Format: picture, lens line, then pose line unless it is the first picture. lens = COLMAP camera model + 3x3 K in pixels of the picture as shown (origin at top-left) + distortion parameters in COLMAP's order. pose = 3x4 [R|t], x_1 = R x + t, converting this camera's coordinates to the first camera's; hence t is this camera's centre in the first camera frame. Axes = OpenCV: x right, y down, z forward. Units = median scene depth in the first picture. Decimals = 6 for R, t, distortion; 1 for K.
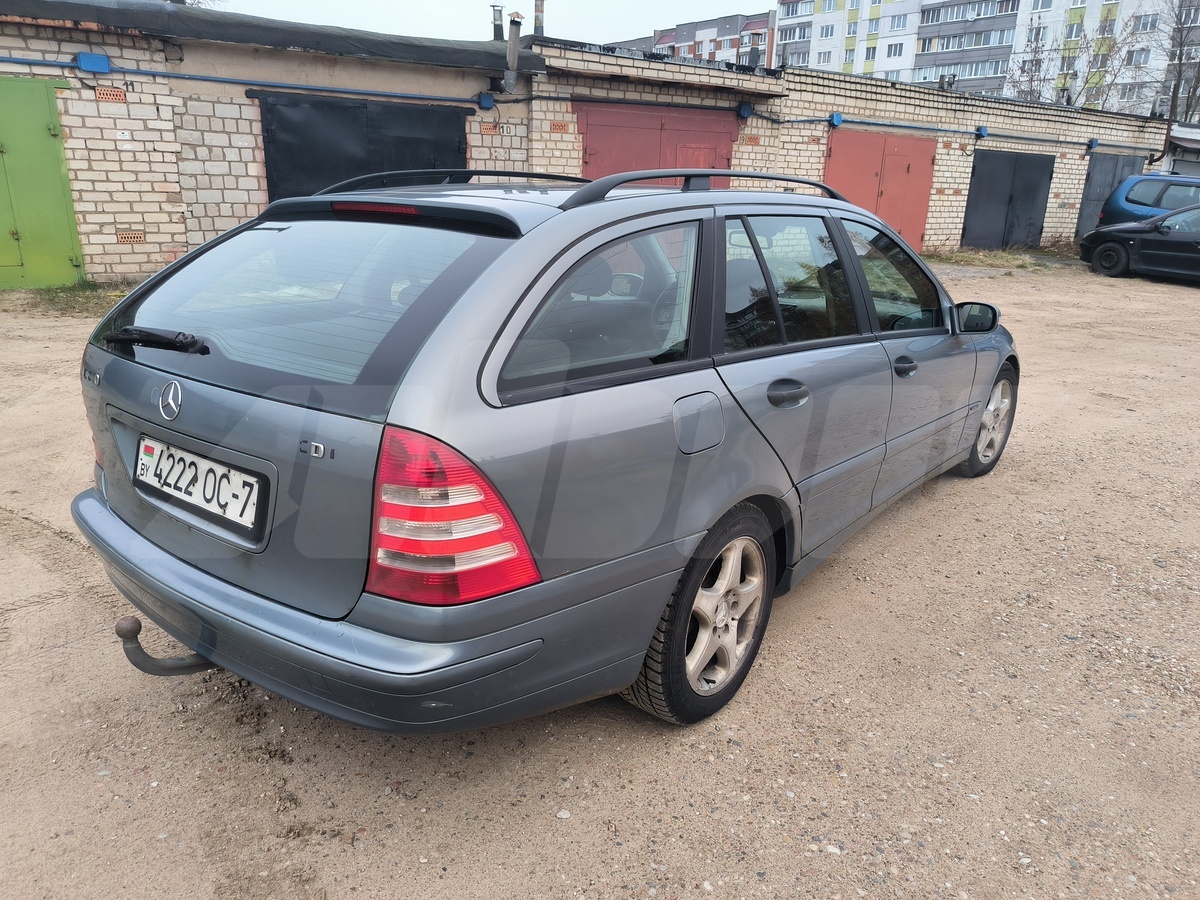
lens RADIAL K [[831.6, 0, 599.8], [0, 831.6, 453.7], [0, 0, 1]] dist [0.013723, -0.003628]
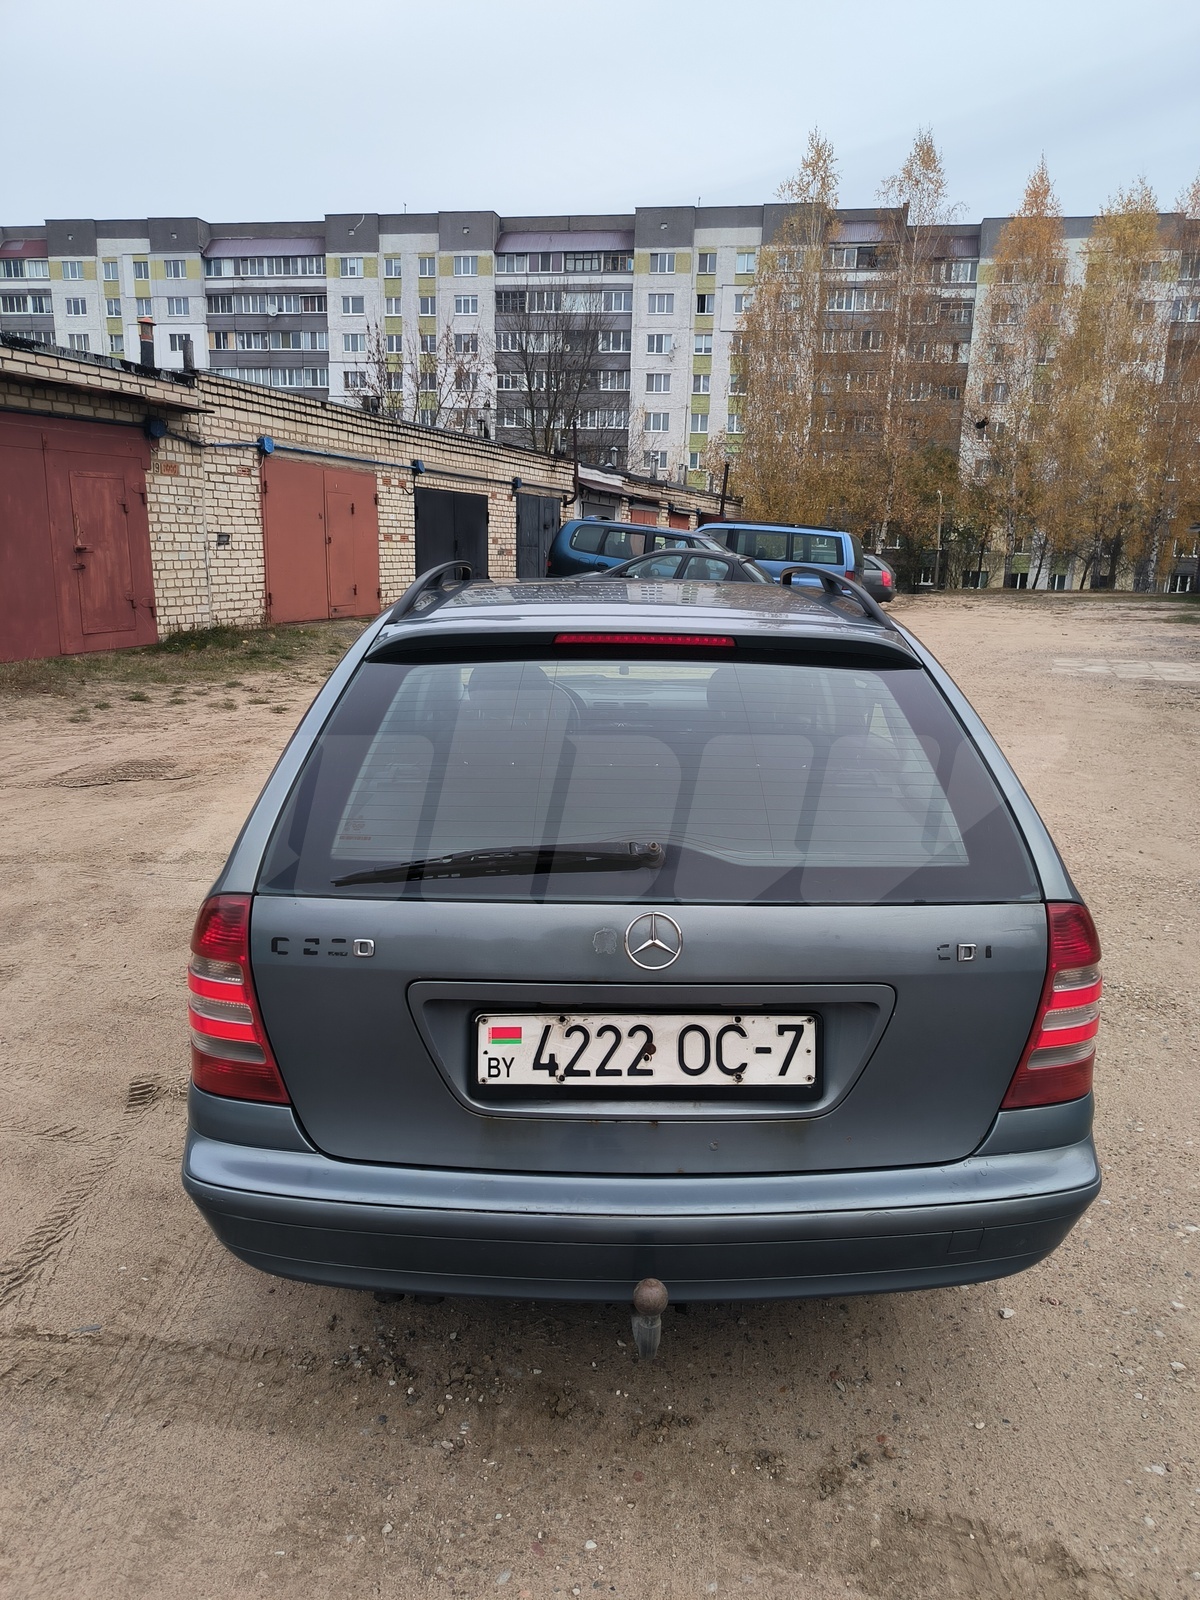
lens RADIAL K [[1124.4, 0, 601.1], [0, 1124.4, 806.3], [0, 0, 1]] dist [0.041460, -0.059474]
pose [[0.785546, -0.146558, 0.601197, -0.128703], [0.182367, 0.983230, 0.001401, -0.021602], [-0.591320, 0.108537, 0.799099, 0.031669]]
